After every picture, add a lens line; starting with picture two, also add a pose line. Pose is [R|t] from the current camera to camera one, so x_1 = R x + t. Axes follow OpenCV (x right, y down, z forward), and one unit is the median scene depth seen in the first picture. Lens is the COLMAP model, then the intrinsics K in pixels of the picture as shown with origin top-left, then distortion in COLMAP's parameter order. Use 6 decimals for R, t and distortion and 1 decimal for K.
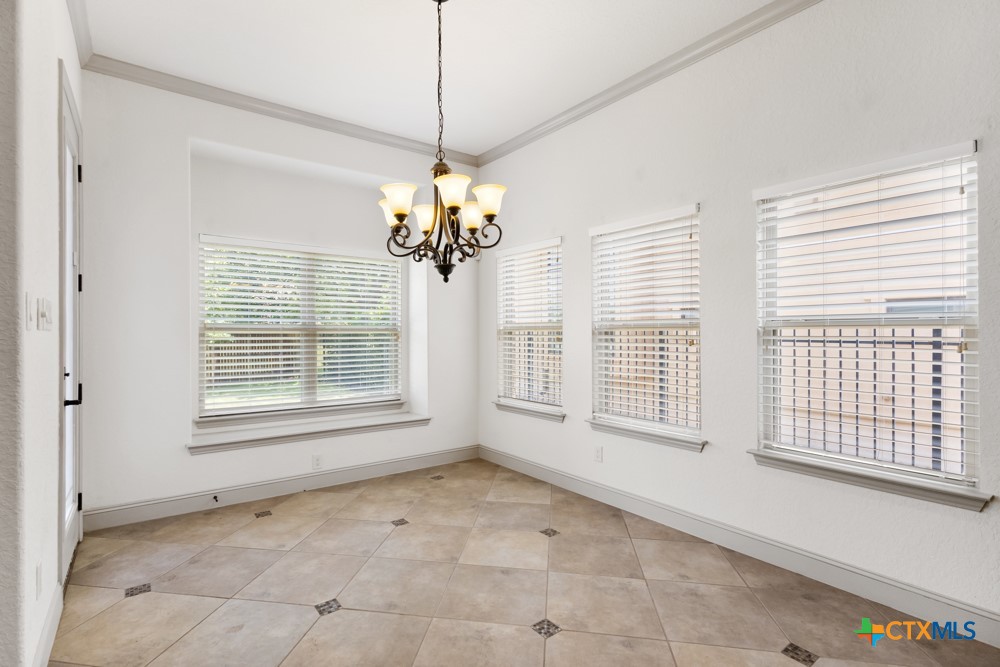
lens RADIAL K [[466.6, 0, 494.7], [0, 466.6, 332.0], [0, 0, 1]] dist [0.002300, 0.000744]
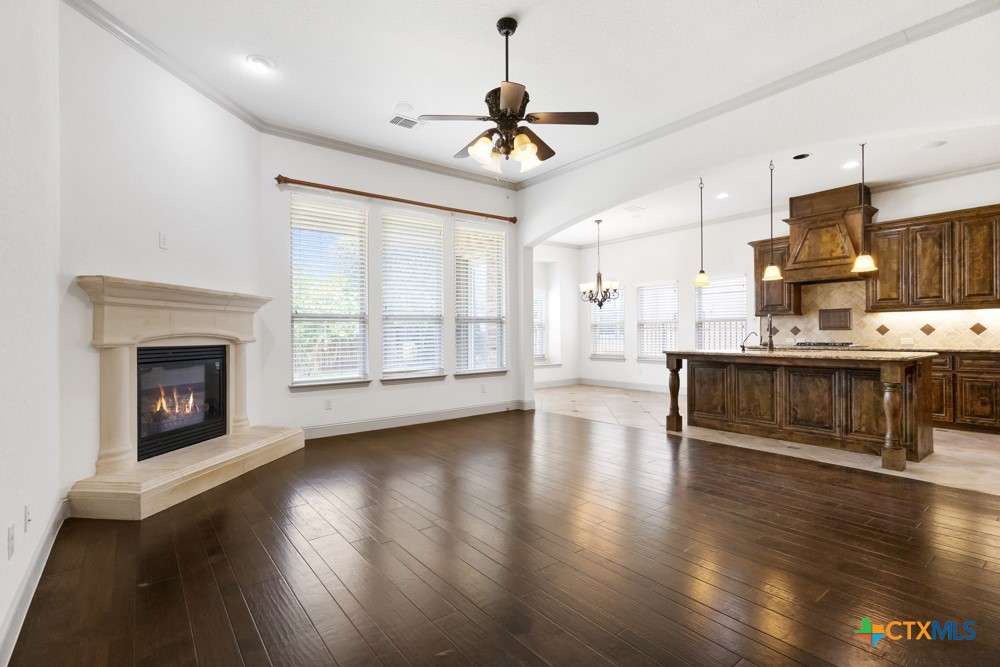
lens RADIAL K [[466.6, 0, 492.5], [0, 466.6, 329.8], [0, 0, 1]] dist [0.002300, 0.000744]
pose [[0.999764, -0.013075, 0.017372, -0.929074], [0.013088, 0.999914, -0.000676, 0.028952], [-0.017362, 0.000903, 0.999849, -2.277105]]
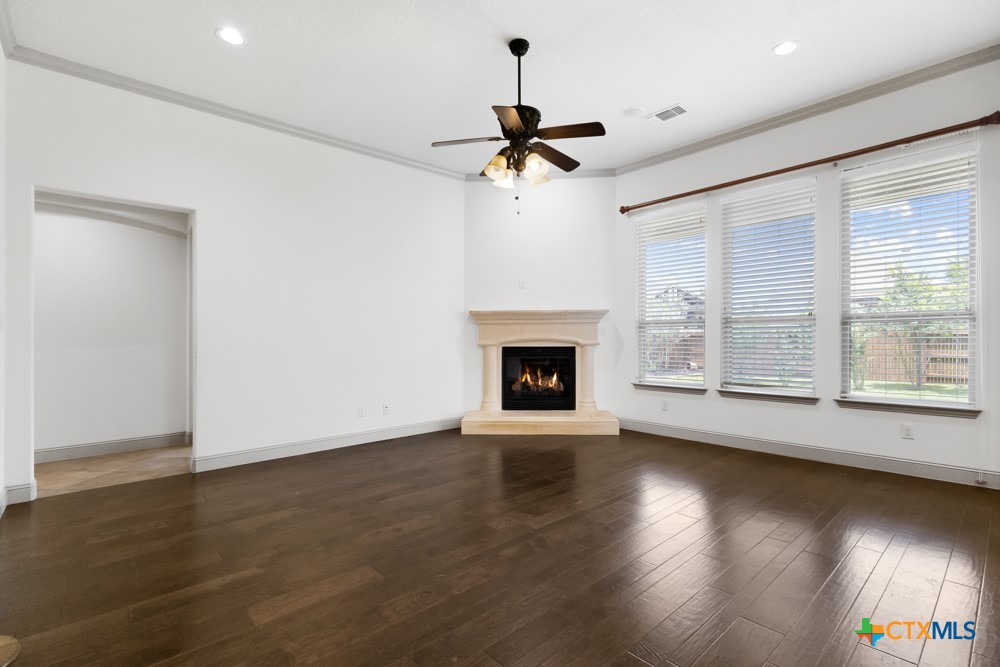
lens RADIAL K [[466.6, 0, 498.0], [0, 466.6, 337.5], [0, 0, 1]] dist [0.002300, 0.000744]
pose [[0.089242, -0.005627, -0.995994, 0.721808], [0.014280, 0.999888, -0.004369, 0.027303], [0.995908, -0.013833, 0.089313, -0.976071]]
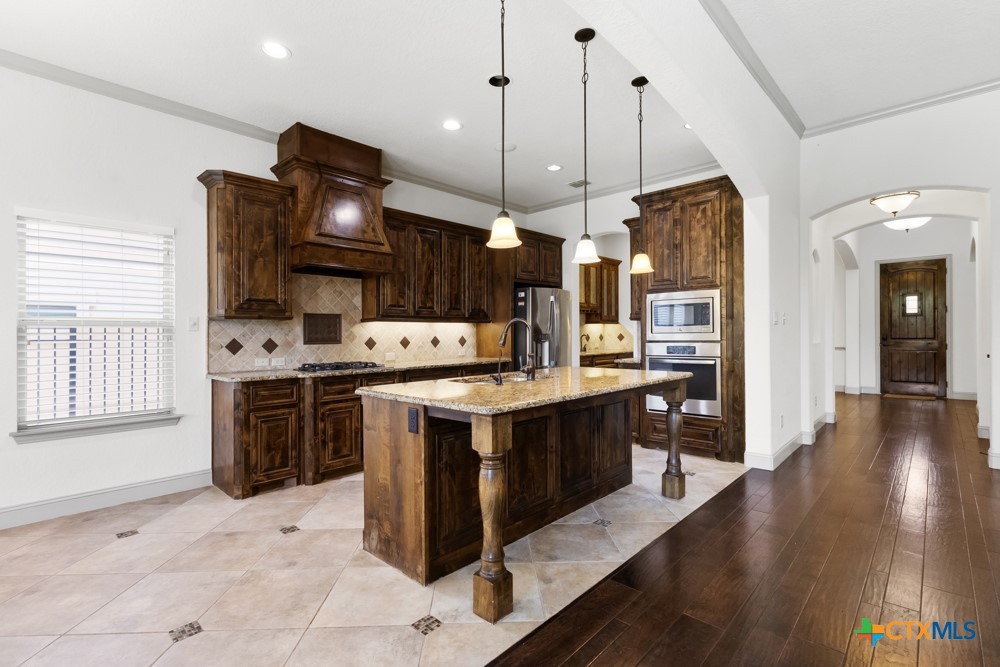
lens RADIAL K [[466.6, 0, 492.2], [0, 466.6, 331.8], [0, 0, 1]] dist [0.002300, 0.000744]
pose [[-0.165784, 0.006547, 0.986140, -0.852424], [0.005851, 0.999967, -0.005655, 0.019818], [-0.986145, 0.004833, -0.165817, 0.036350]]
